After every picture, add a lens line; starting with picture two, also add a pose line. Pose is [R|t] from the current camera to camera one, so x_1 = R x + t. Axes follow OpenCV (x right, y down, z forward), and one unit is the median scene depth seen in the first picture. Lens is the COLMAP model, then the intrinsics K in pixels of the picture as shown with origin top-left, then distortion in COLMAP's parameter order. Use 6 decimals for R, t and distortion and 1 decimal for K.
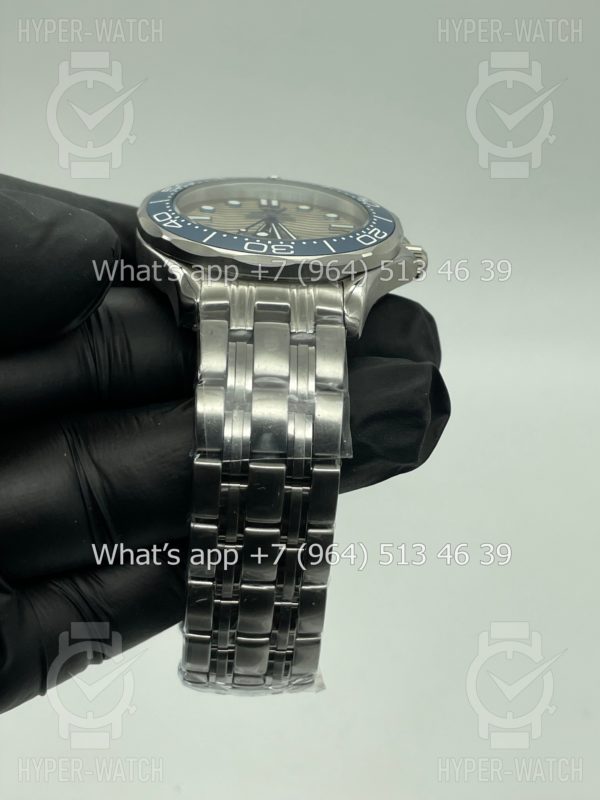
lens RADIAL K [[1297.3, 0, 300.0], [0, 1297.3, 400.0], [0, 0, 1]] dist [-0.028823, -0.040068]
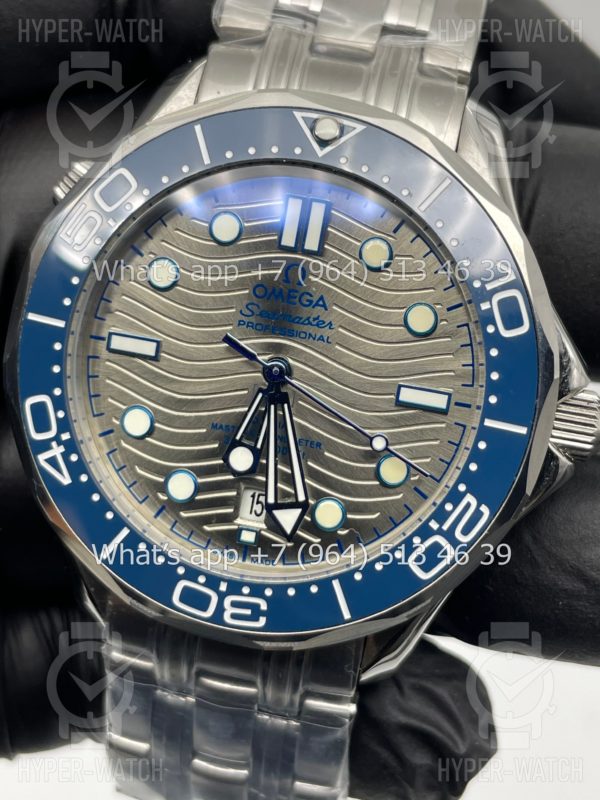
lens RADIAL K [[1297.3, 0, 300.0], [0, 1297.3, 400.0], [0, 0, 1]] dist [-0.028823, -0.040068]
pose [[0.956955, 0.226144, -0.181924, 0.081461], [0.077098, 0.406222, 0.910516, -0.611661], [0.279809, -0.885349, 0.371301, 0.879711]]
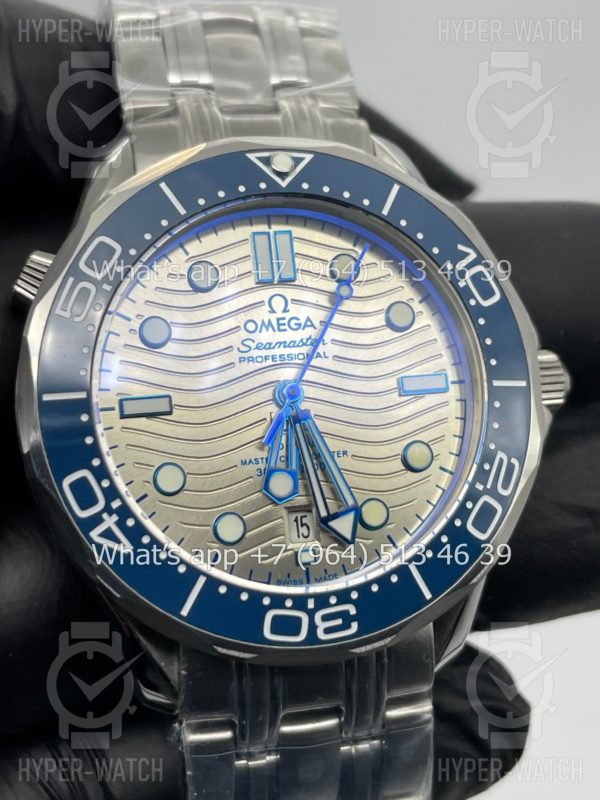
lens RADIAL K [[1297.3, 0, 300.0], [0, 1297.3, 400.0], [0, 0, 1]] dist [-0.028823, -0.040068]
pose [[0.988411, -0.044068, 0.145266, -0.098530], [-0.094848, 0.567874, 0.817632, -0.585491], [-0.118525, -0.821935, 0.557113, 0.776470]]
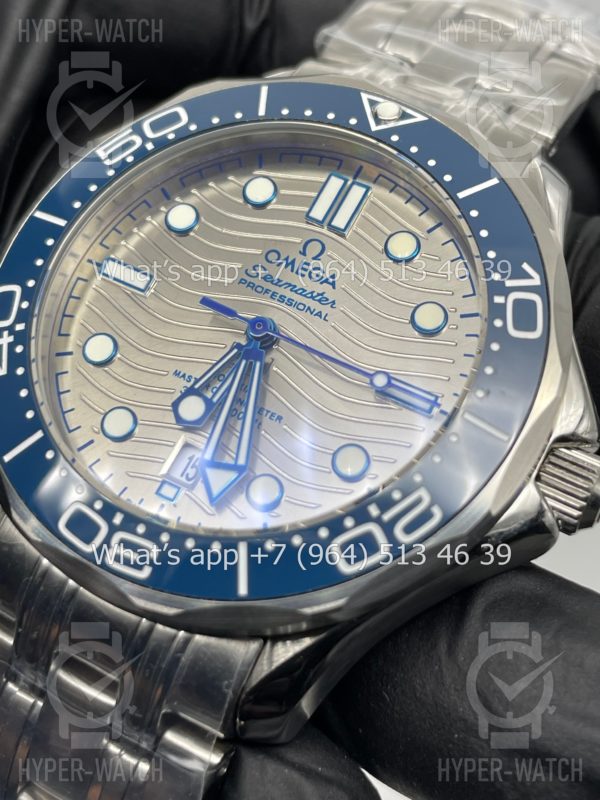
lens RADIAL K [[1297.3, 0, 300.0], [0, 1297.3, 400.0], [0, 0, 1]] dist [-0.028823, -0.040068]
pose [[0.828303, 0.384571, -0.407455, 0.188599], [-0.014762, 0.741961, 0.670281, -0.442391], [0.560086, -0.549181, 0.620245, 0.782117]]
